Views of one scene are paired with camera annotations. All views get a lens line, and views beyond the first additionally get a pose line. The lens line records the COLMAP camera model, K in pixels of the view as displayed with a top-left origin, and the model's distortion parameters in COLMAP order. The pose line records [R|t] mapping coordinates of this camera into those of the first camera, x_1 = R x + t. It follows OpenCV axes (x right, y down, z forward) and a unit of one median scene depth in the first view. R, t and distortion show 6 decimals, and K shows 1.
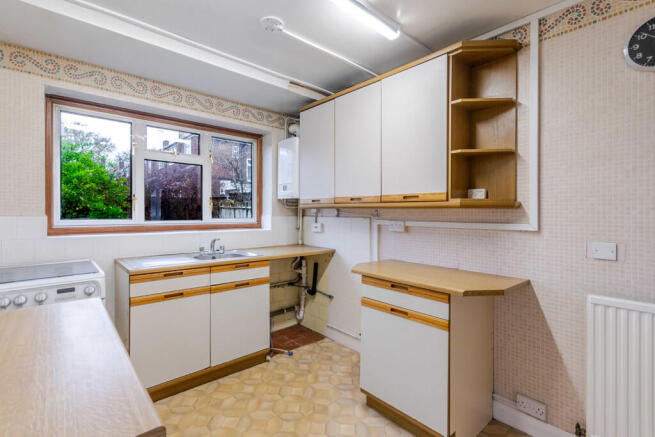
lens RADIAL K [[305.4, 0, 326.1], [0, 305.4, 211.6], [0, 0, 1]] dist [0.000816, 0.000178]
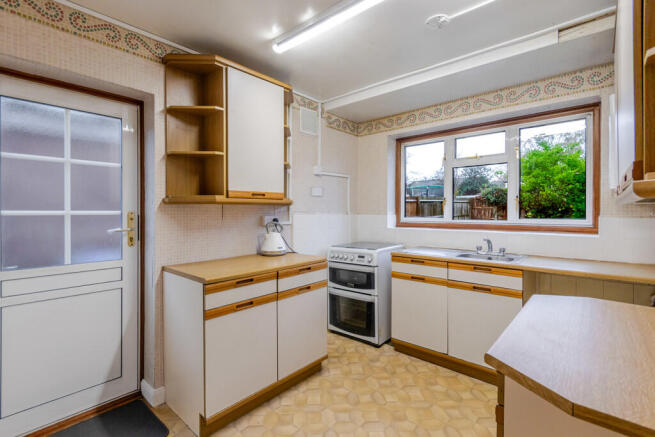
lens RADIAL K [[305.4, 0, 326.1], [0, 305.4, 211.6], [0, 0, 1]] dist [0.000816, 0.000178]
pose [[0.111530, -0.006495, -0.993740, 0.643255], [0.003385, 0.999975, -0.006156, 0.006799], [0.993755, -0.002677, 0.111550, 0.445740]]
